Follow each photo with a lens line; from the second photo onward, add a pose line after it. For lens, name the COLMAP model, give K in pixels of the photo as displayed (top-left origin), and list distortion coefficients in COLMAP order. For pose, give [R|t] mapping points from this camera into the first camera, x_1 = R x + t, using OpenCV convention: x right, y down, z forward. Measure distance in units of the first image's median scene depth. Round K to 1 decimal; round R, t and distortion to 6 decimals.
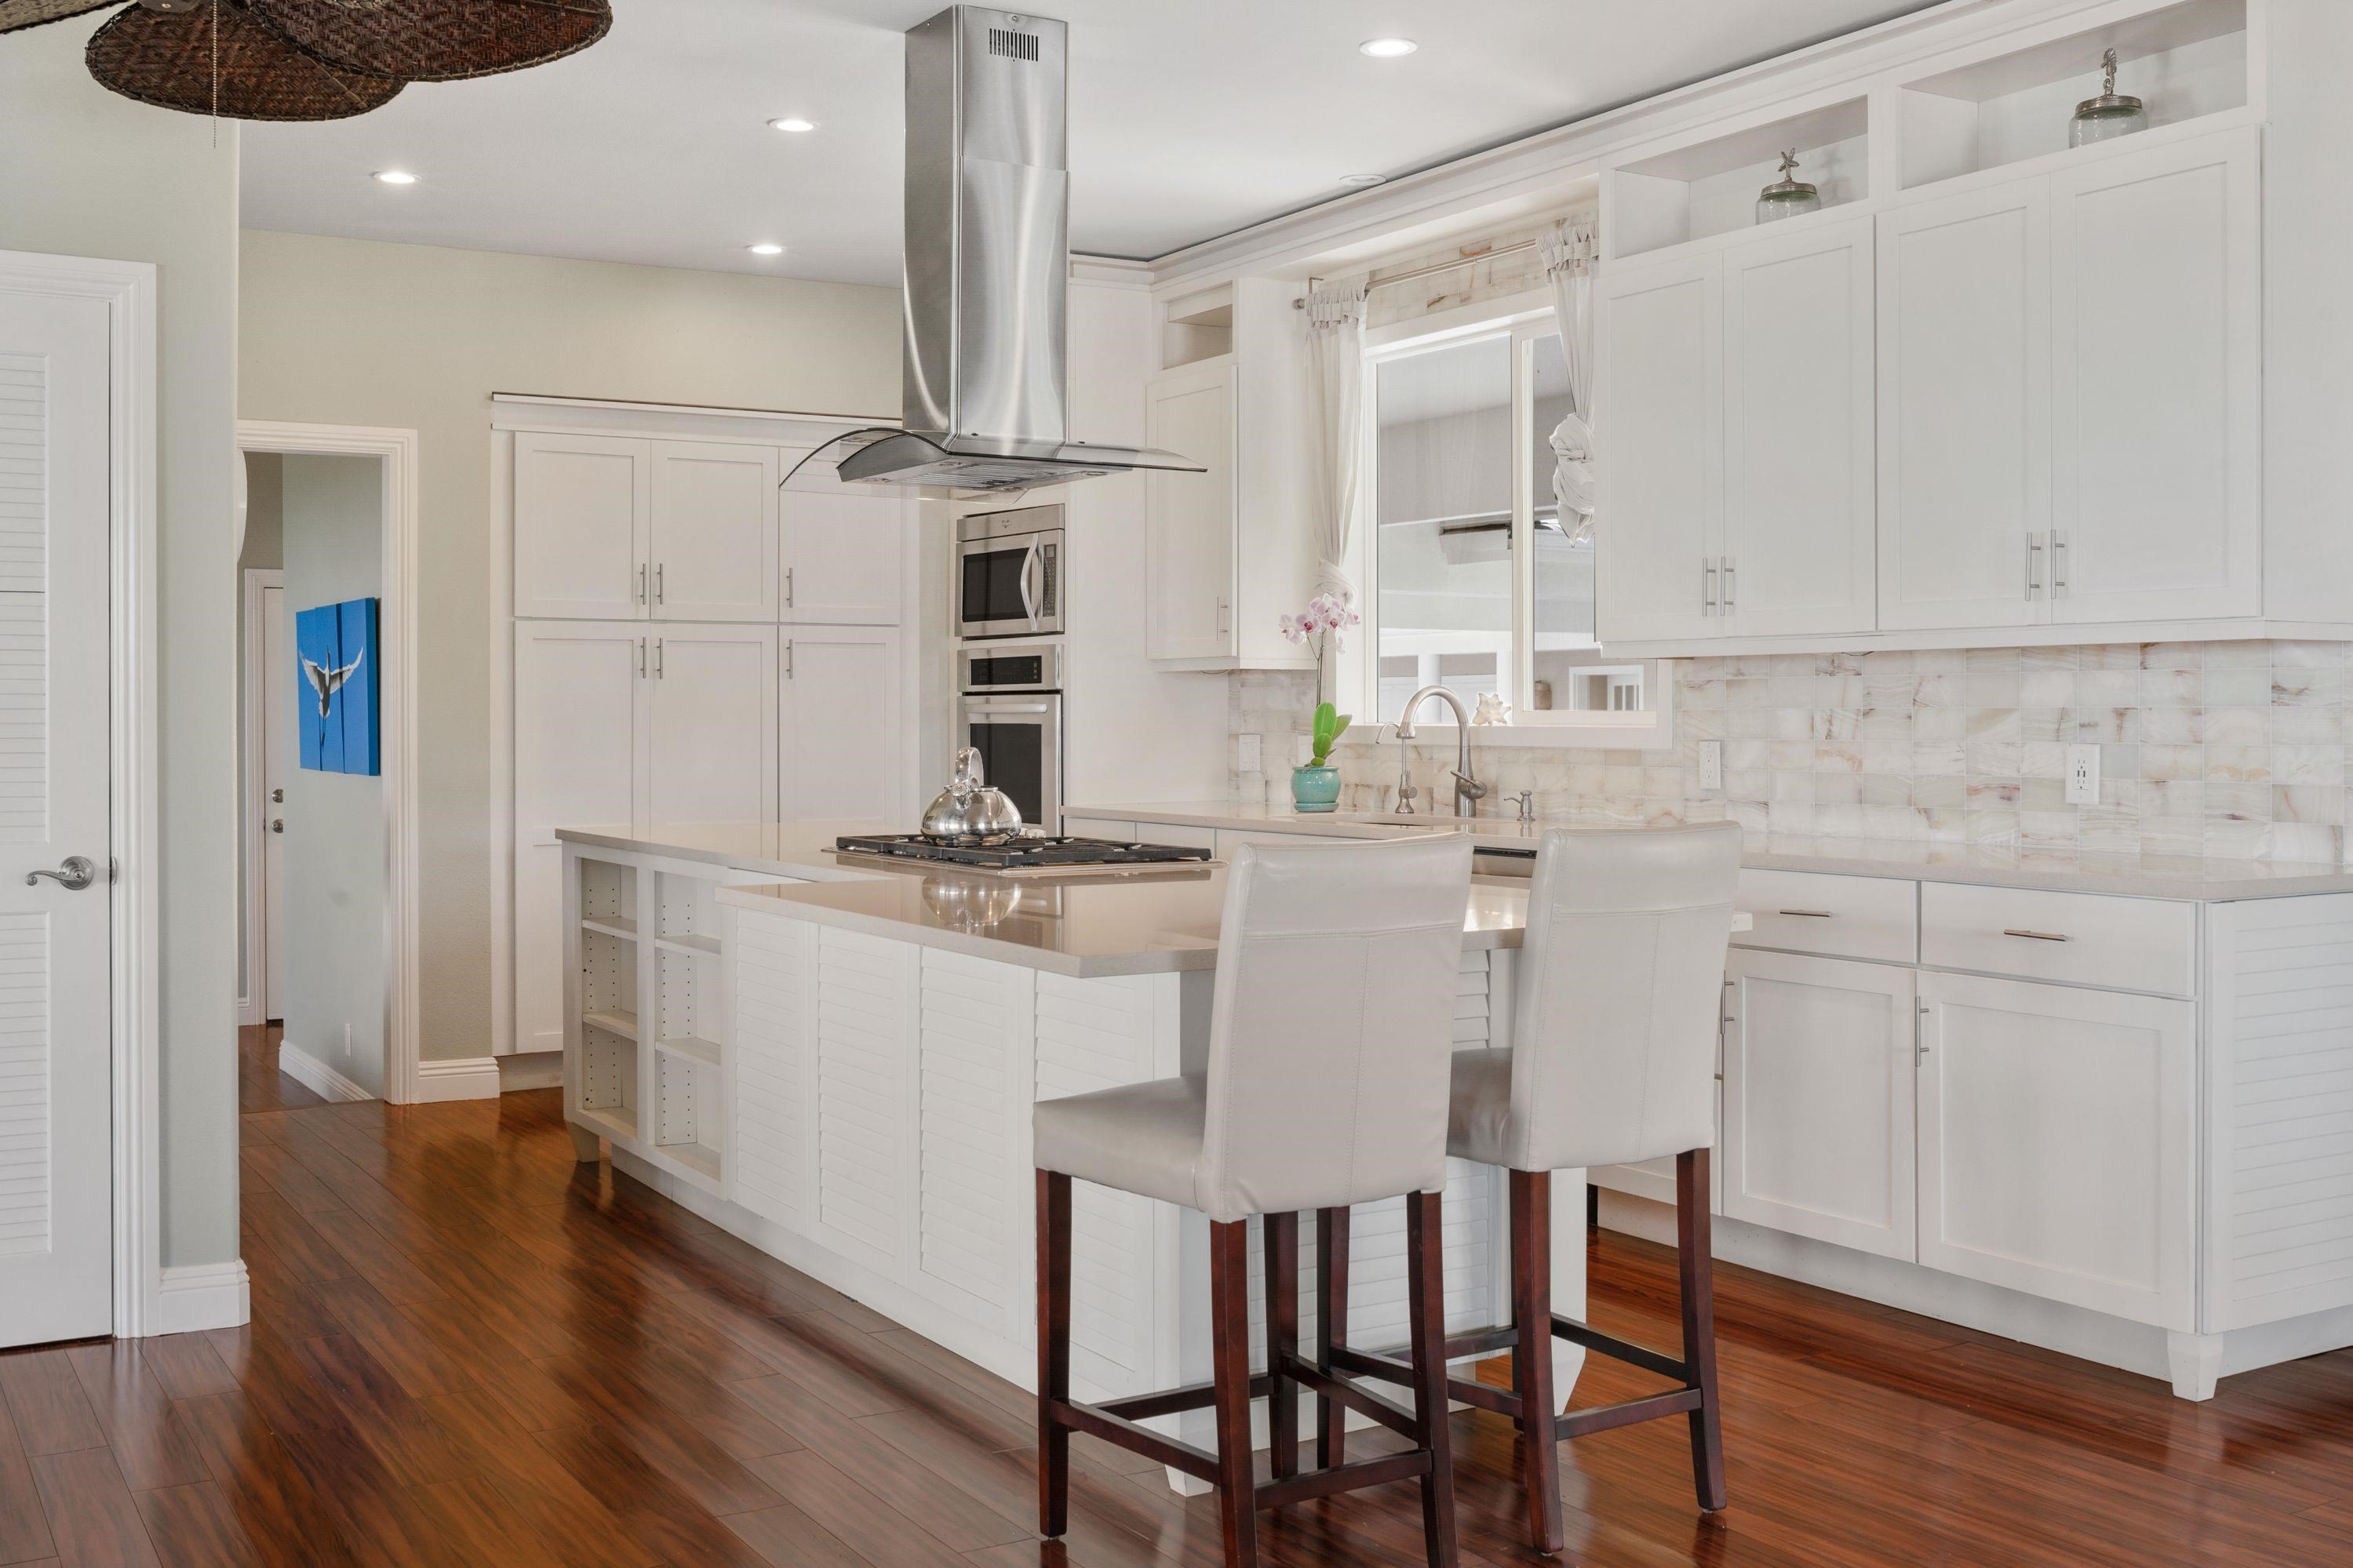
lens RADIAL K [[2435.7, 0, 1176.5], [0, 2435.7, 784.0], [0, 0, 1]] dist [-0.002810, -0.002334]
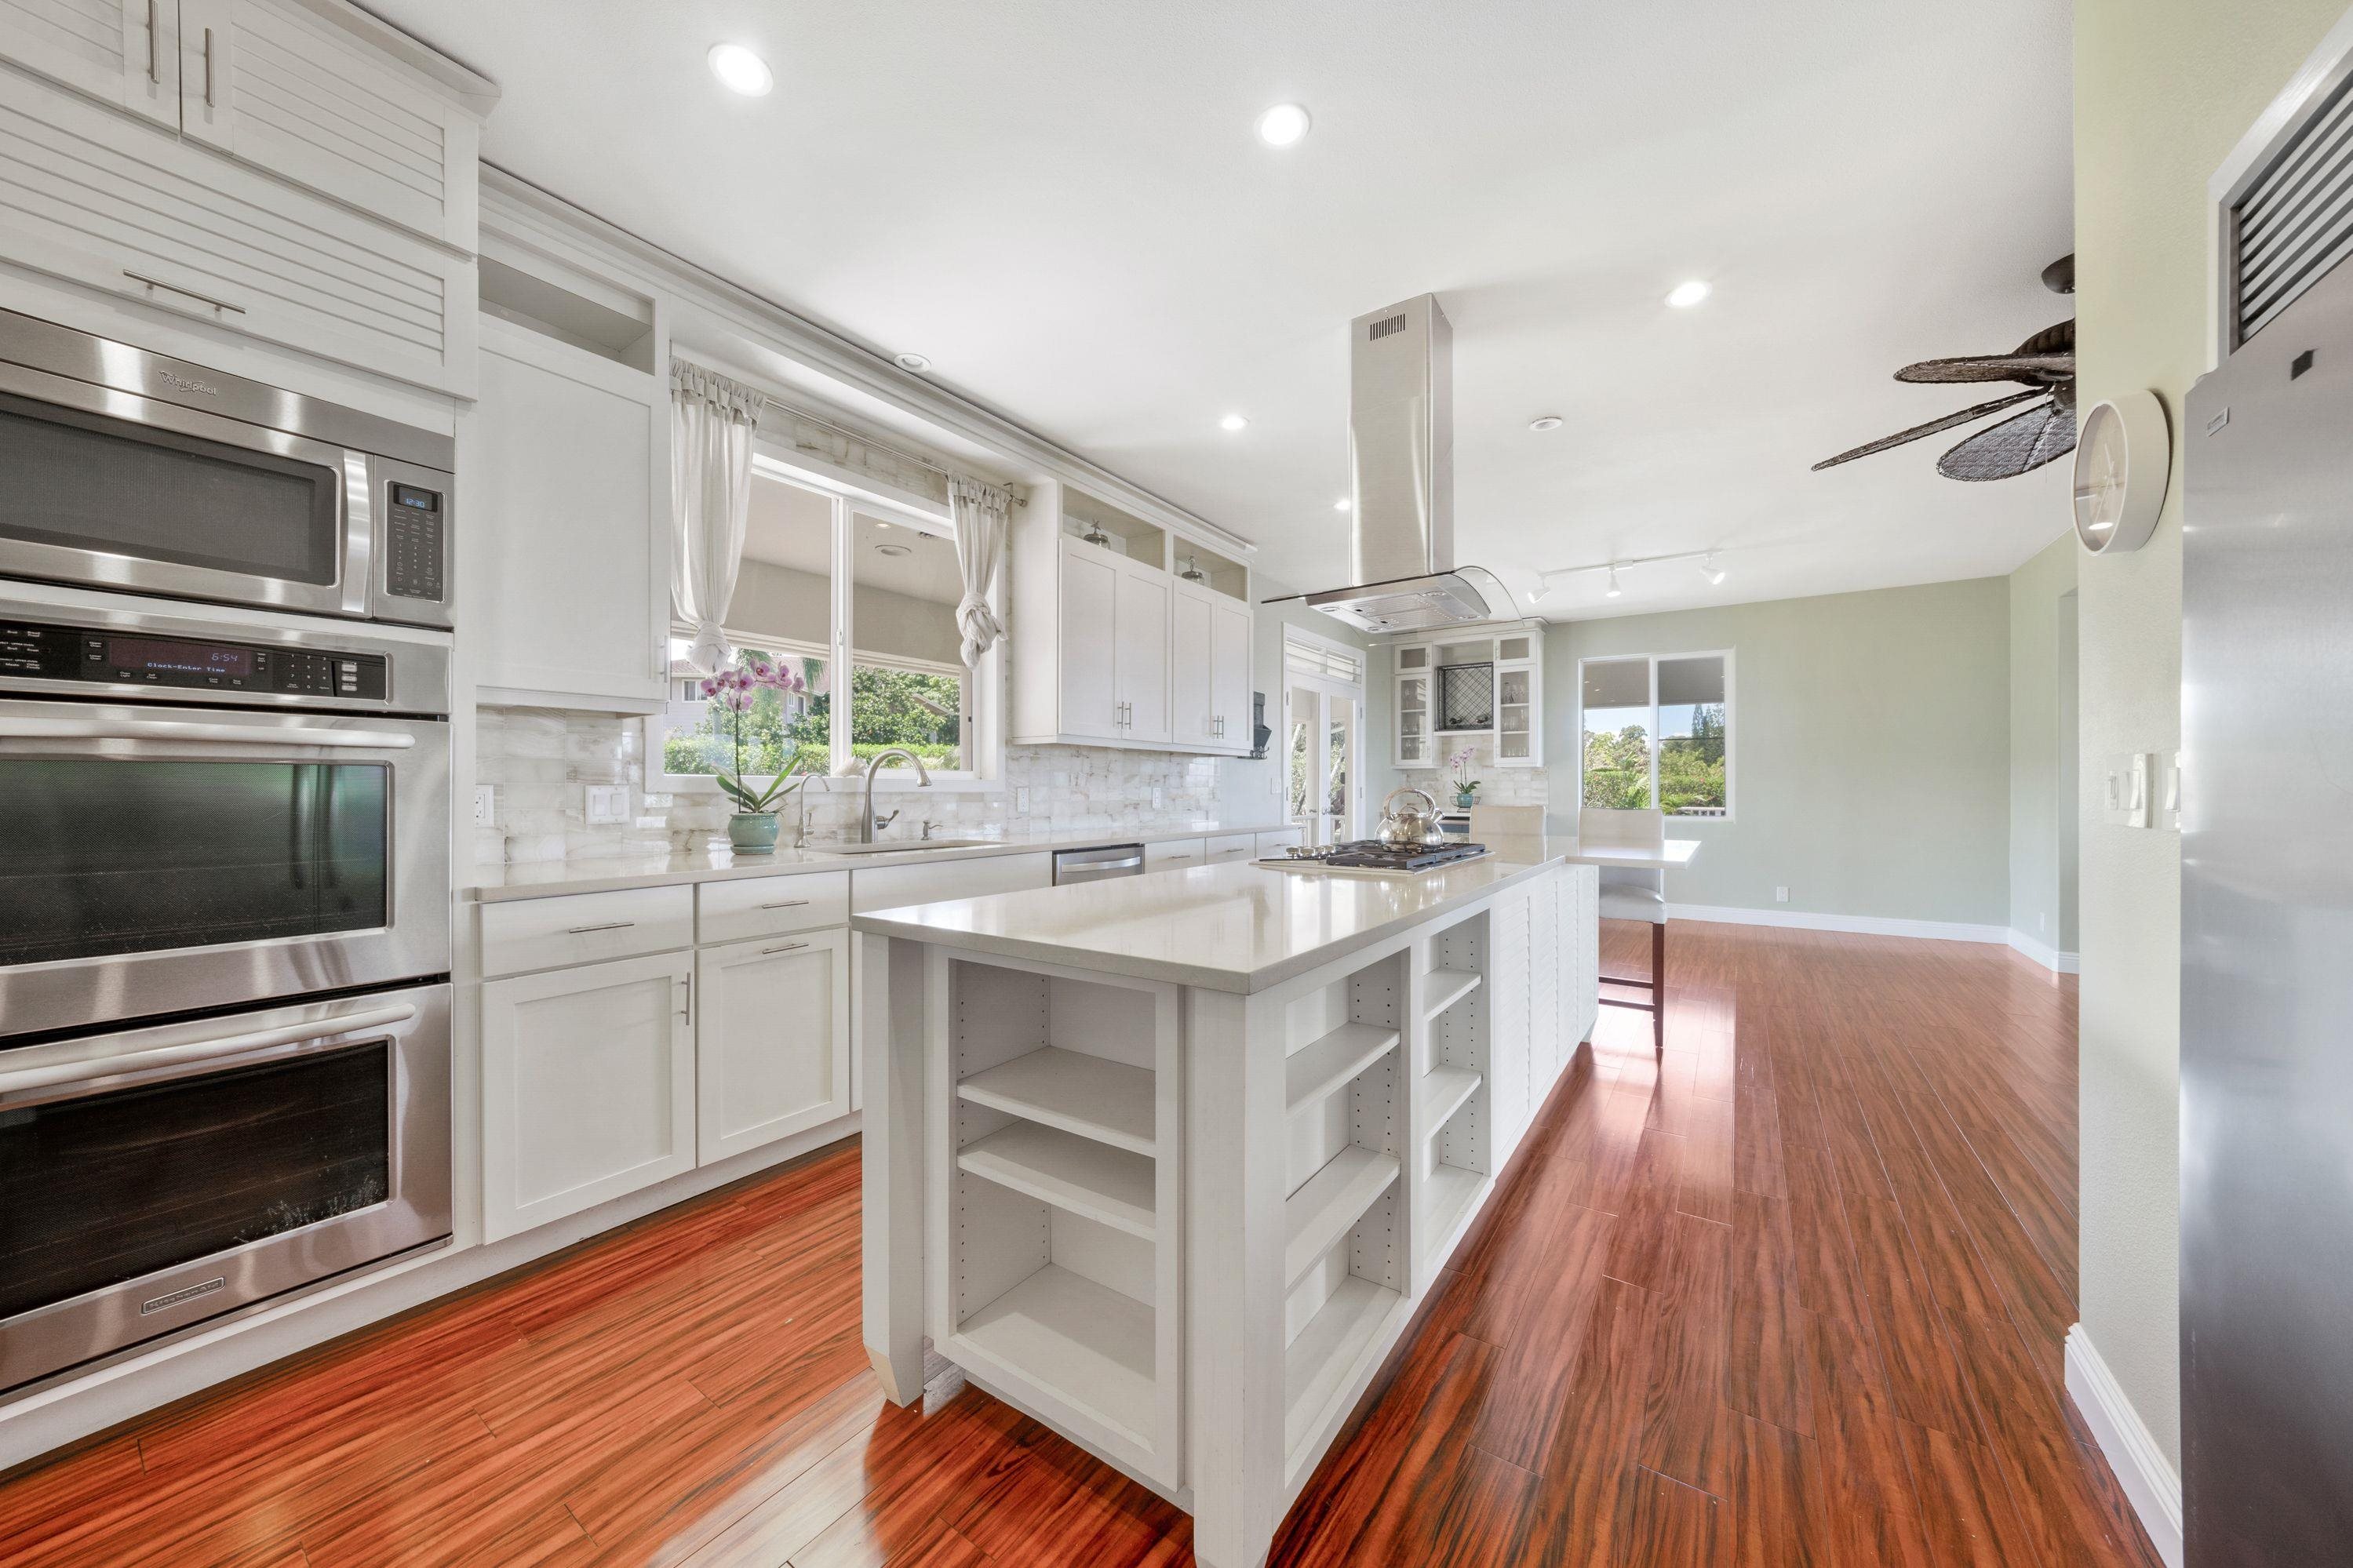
lens RADIAL K [[837.4, 0, 1176.5], [0, 837.4, 784.0], [0, 0, 1]] dist [-0.000068, -0.000012]
pose [[-0.432630, 0.004225, 0.901562, -0.459434], [0.022684, 0.999723, 0.006201, -0.022983], [-0.901286, 0.023134, -0.432606, 1.251303]]
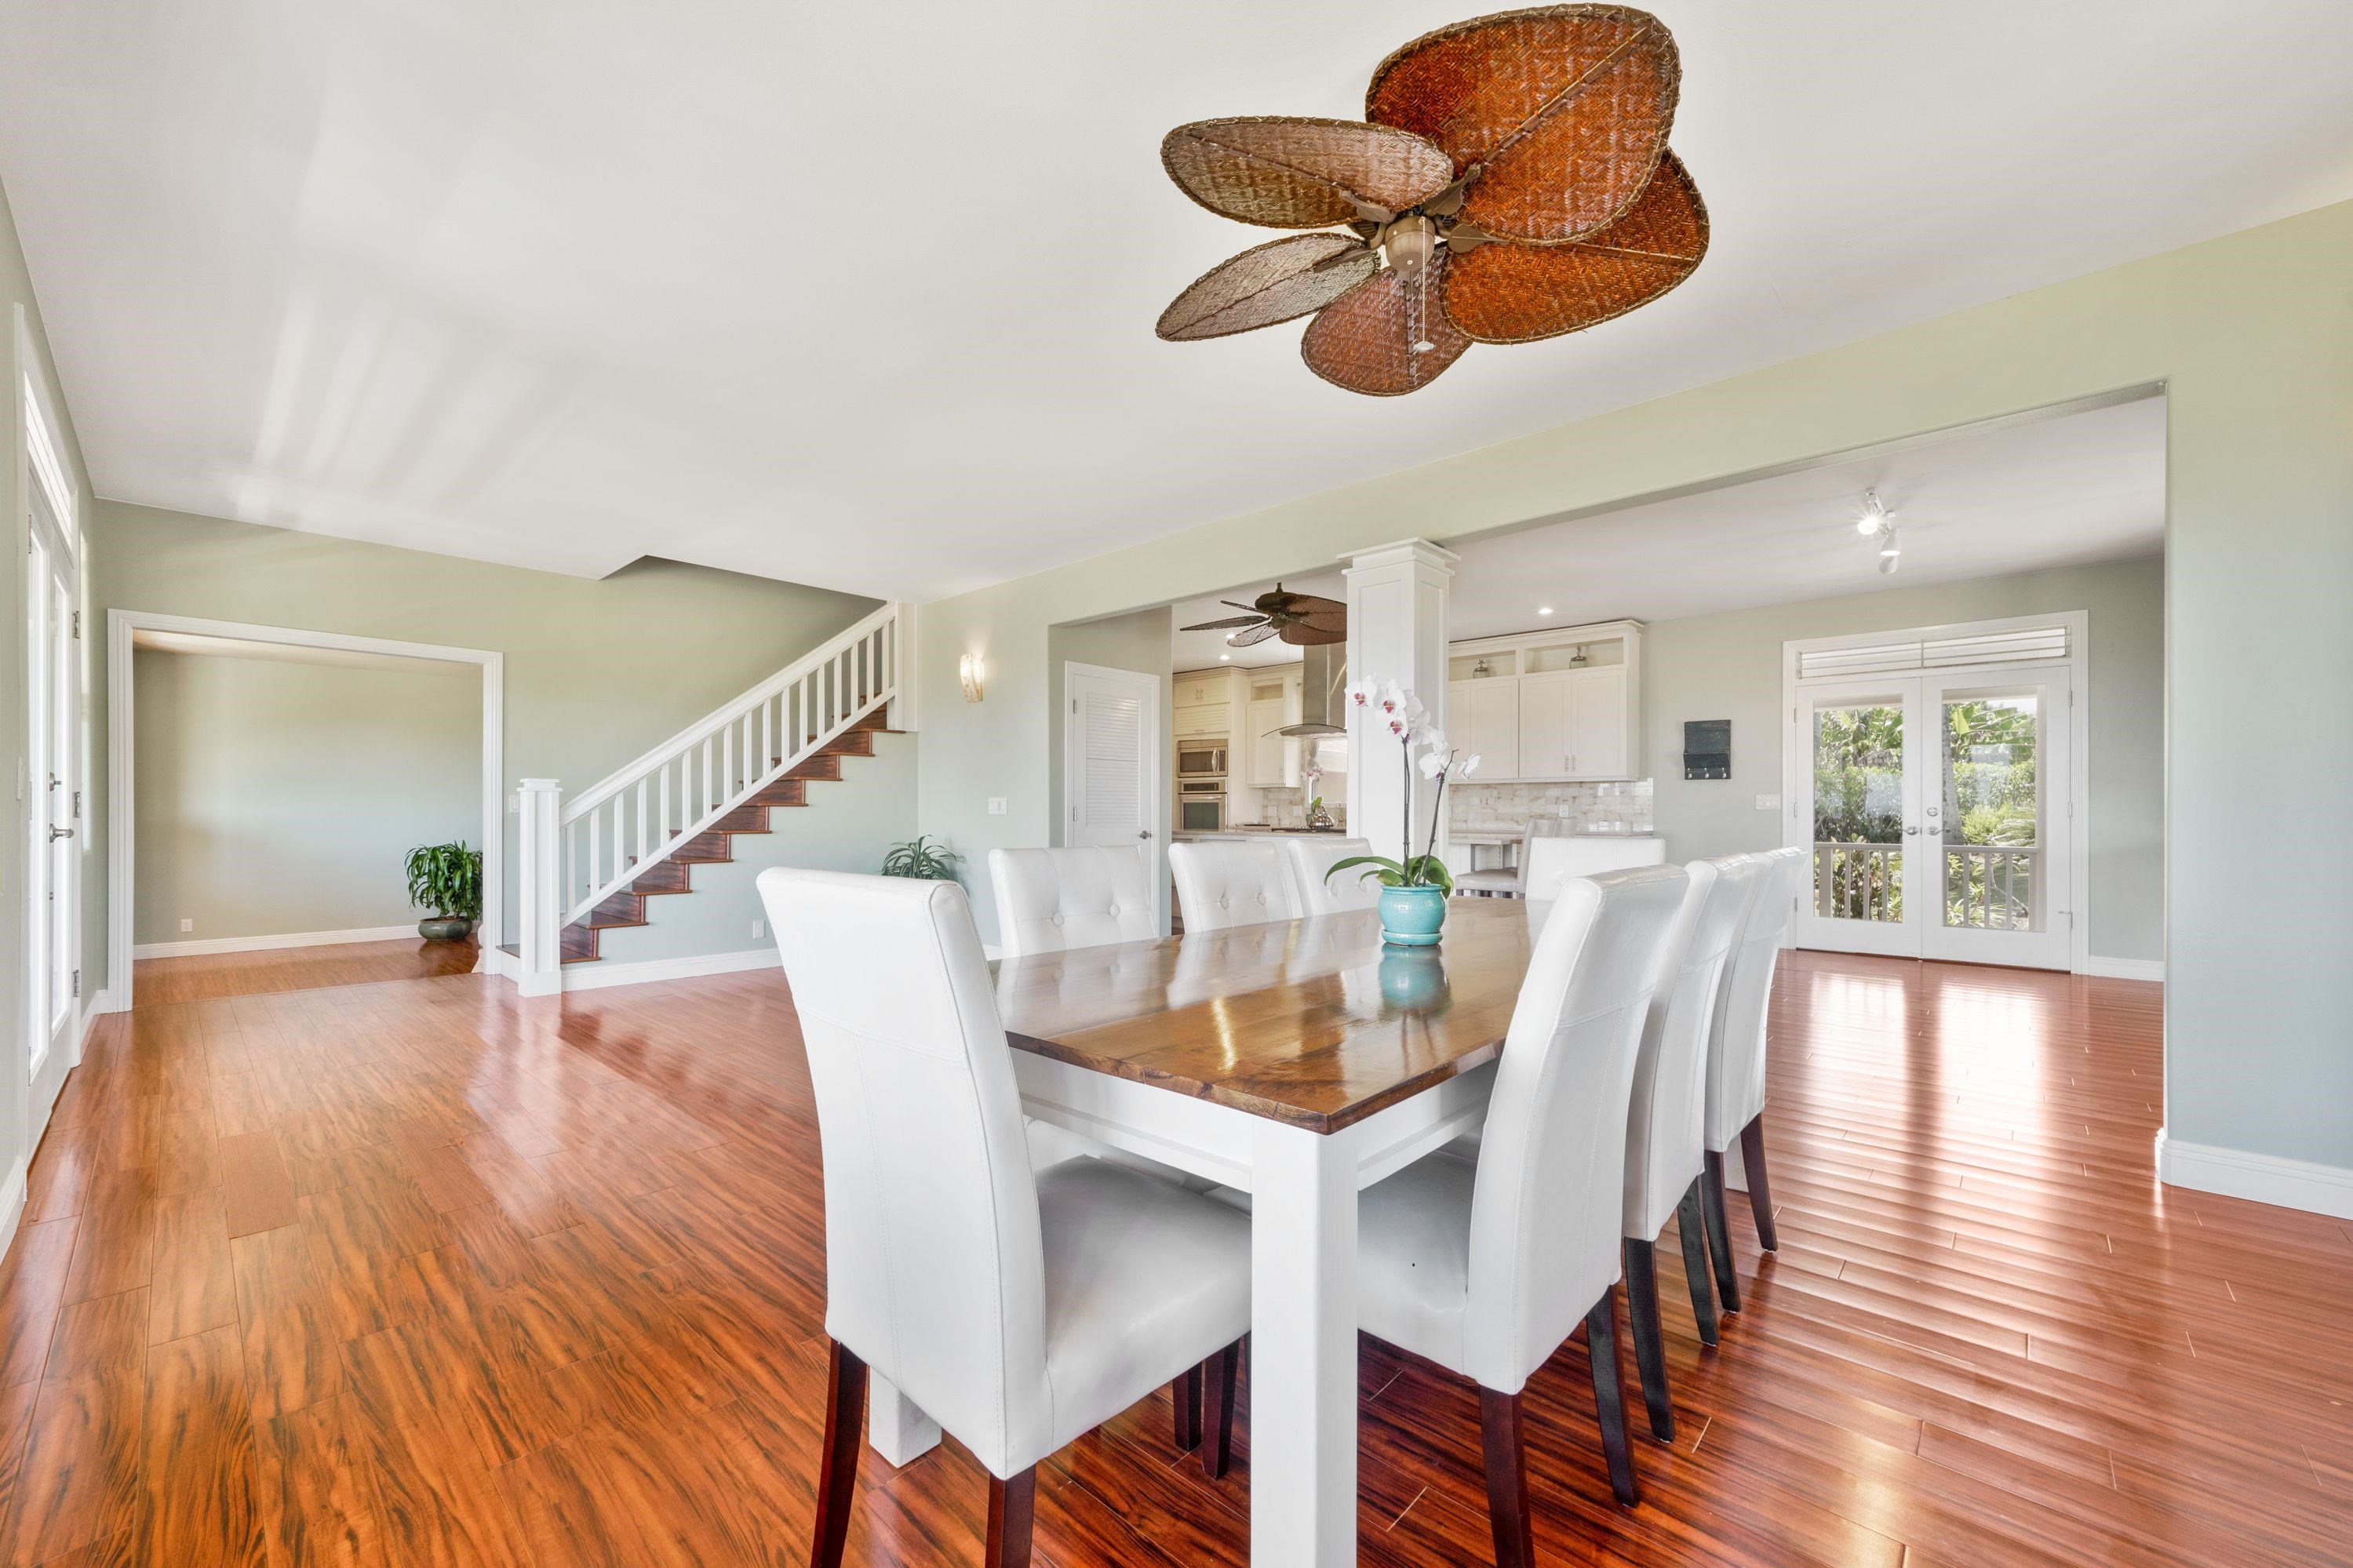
lens RADIAL K [[922.2, 0, 1173.3], [0, 922.2, 815.9], [0, 0, 1]] dist [-0.000012, -0.000001]
pose [[0.955835, 0.001728, 0.293898, -0.689914], [0.005019, 0.999741, -0.022202, 0.032378], [-0.293860, 0.022696, 0.955579, -0.322626]]
